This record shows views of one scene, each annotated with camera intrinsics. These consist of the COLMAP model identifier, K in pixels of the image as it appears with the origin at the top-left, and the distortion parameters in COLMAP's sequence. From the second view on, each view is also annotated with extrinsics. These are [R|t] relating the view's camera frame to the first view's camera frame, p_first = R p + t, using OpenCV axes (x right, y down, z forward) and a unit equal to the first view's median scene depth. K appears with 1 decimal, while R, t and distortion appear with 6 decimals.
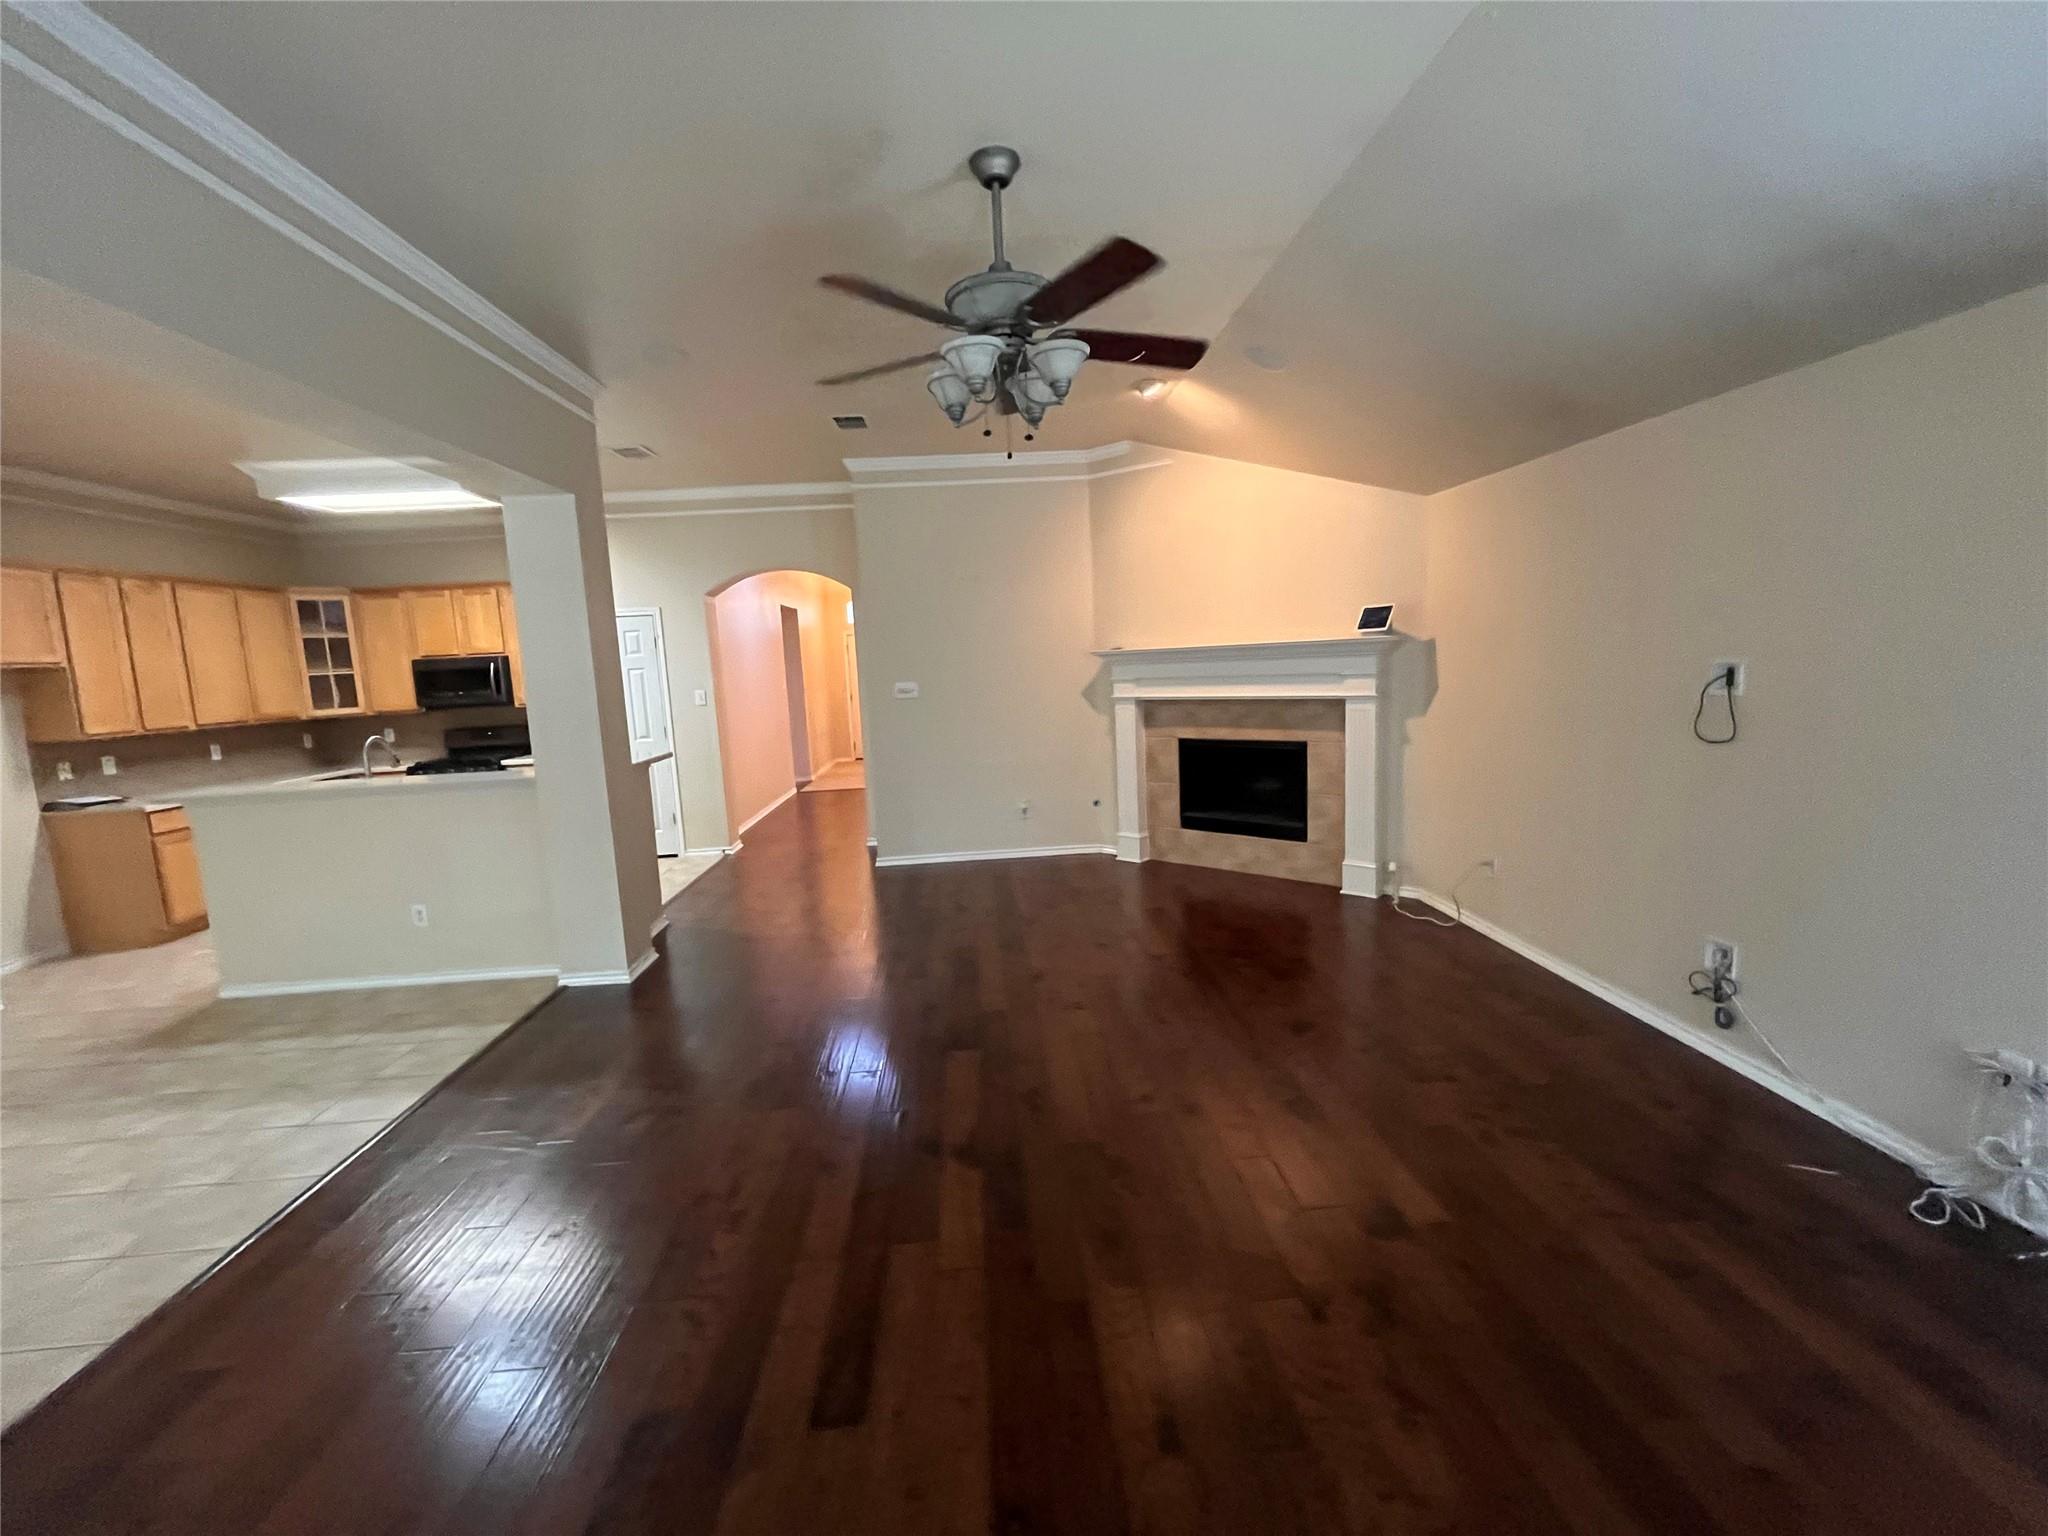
lens RADIAL K [[828.8, 0, 1022.4], [0, 828.8, 761.8], [0, 0, 1]] dist [0.000321, -0.001152]
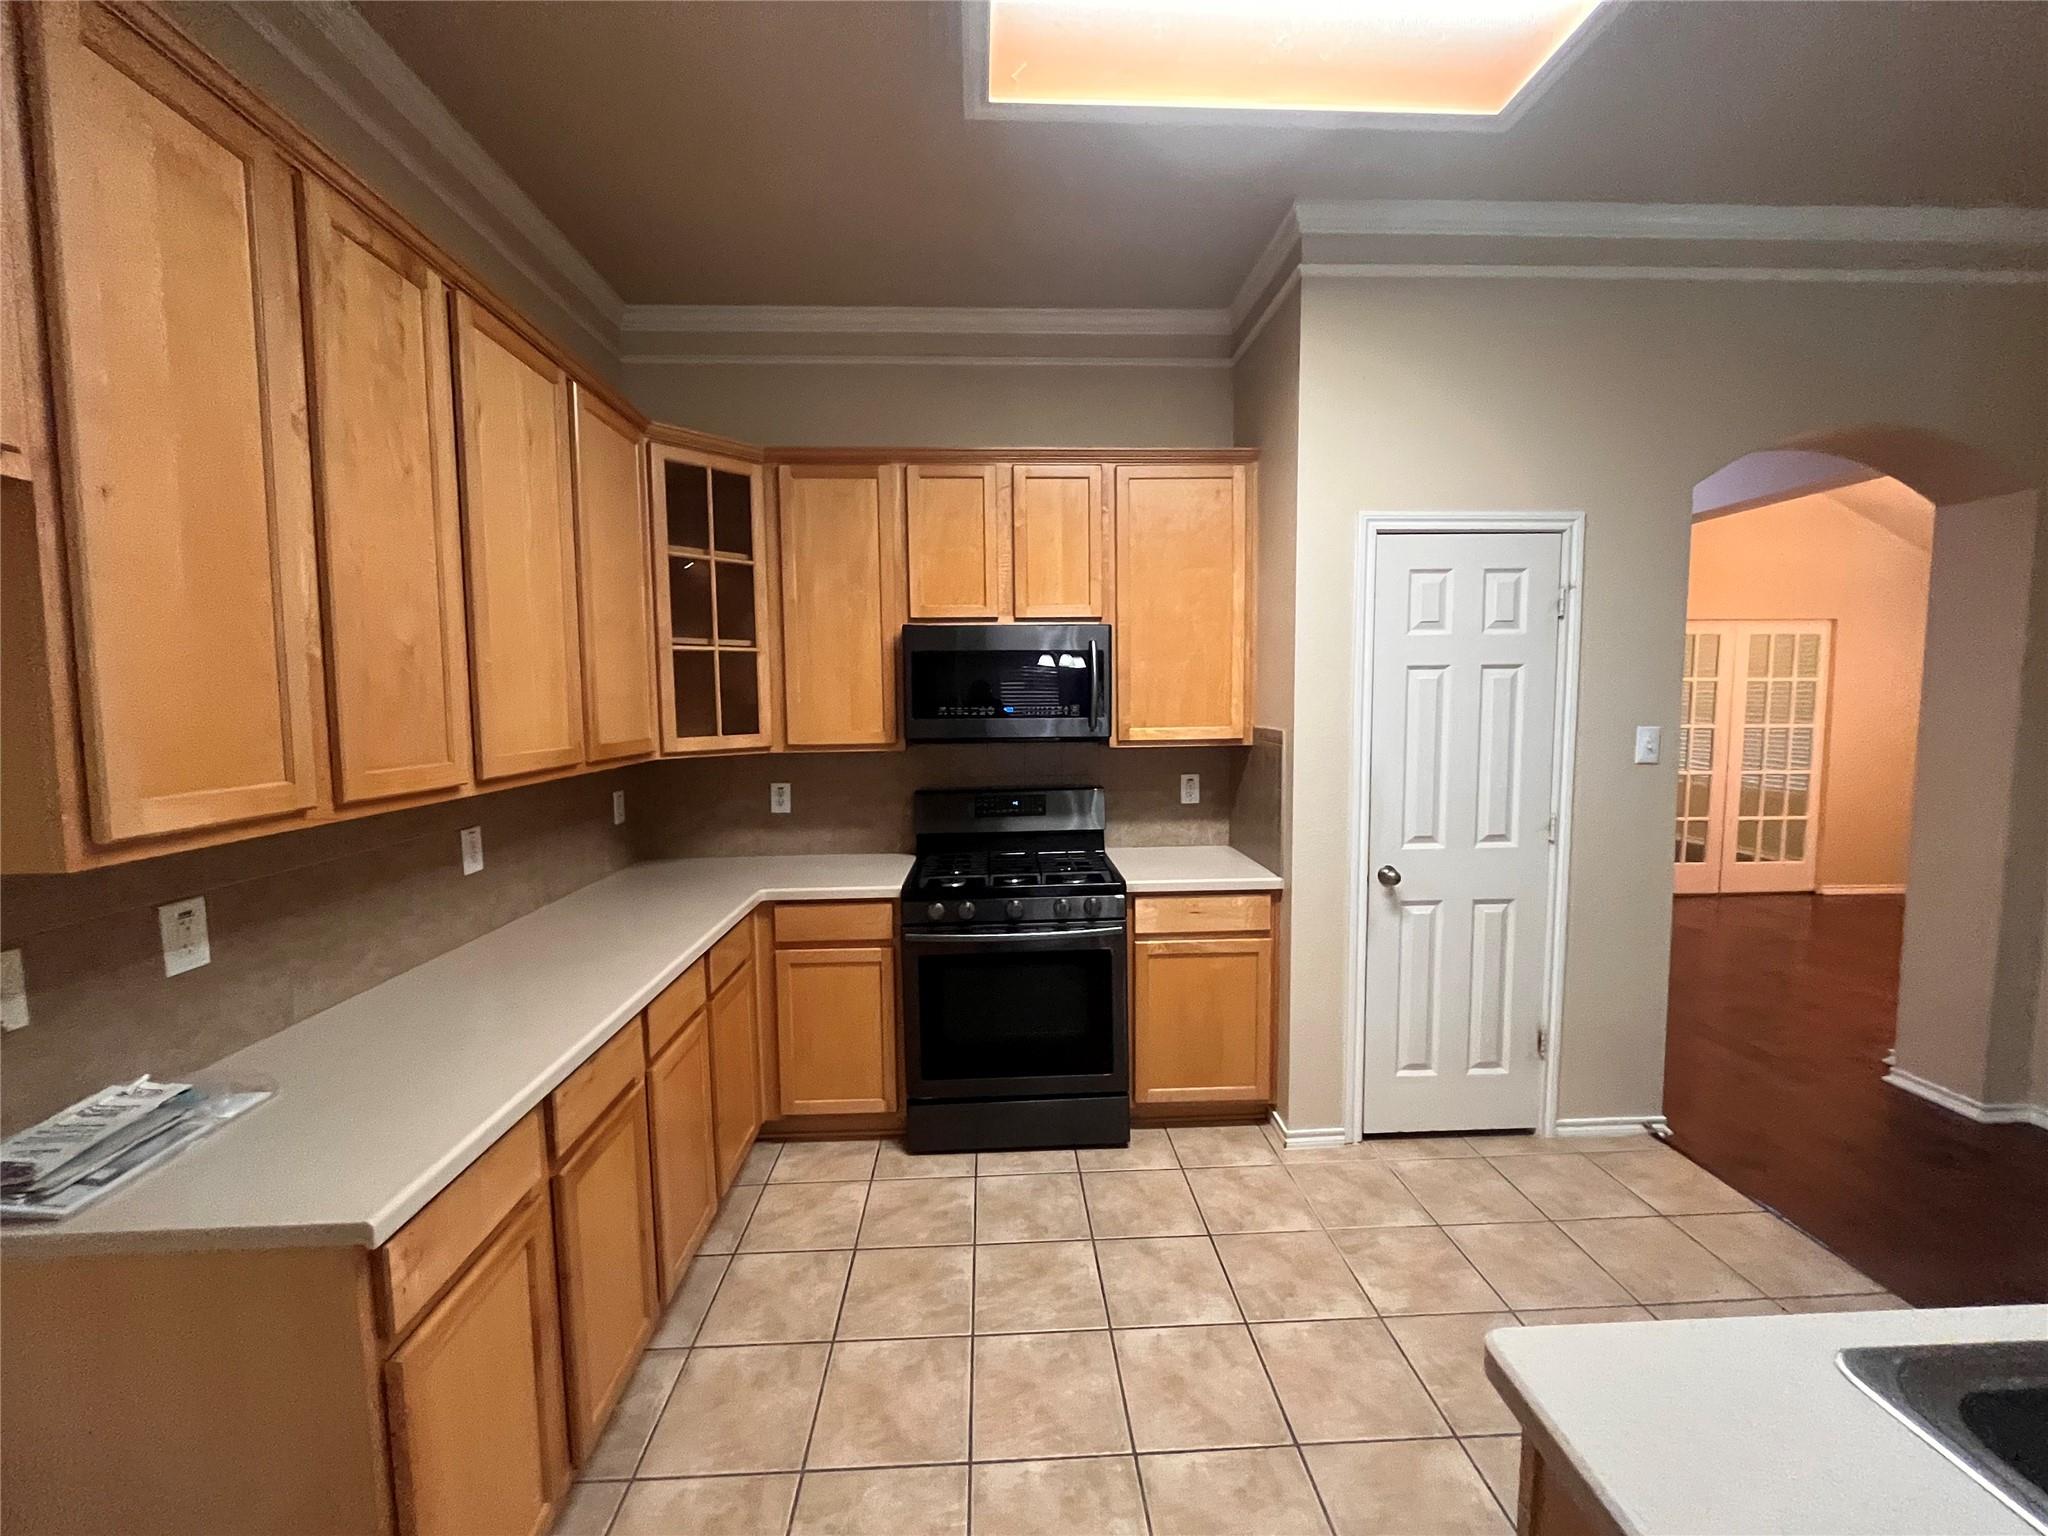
lens RADIAL K [[828.8, 0, 1023.9], [0, 828.8, 764.6], [0, 0, 1]] dist [0.000321, -0.001152]
pose [[0.999129, 0.039885, -0.012285, -0.799852], [-0.040399, 0.998172, -0.044955, -0.044901], [0.010470, 0.045412, 0.998913, 0.706205]]
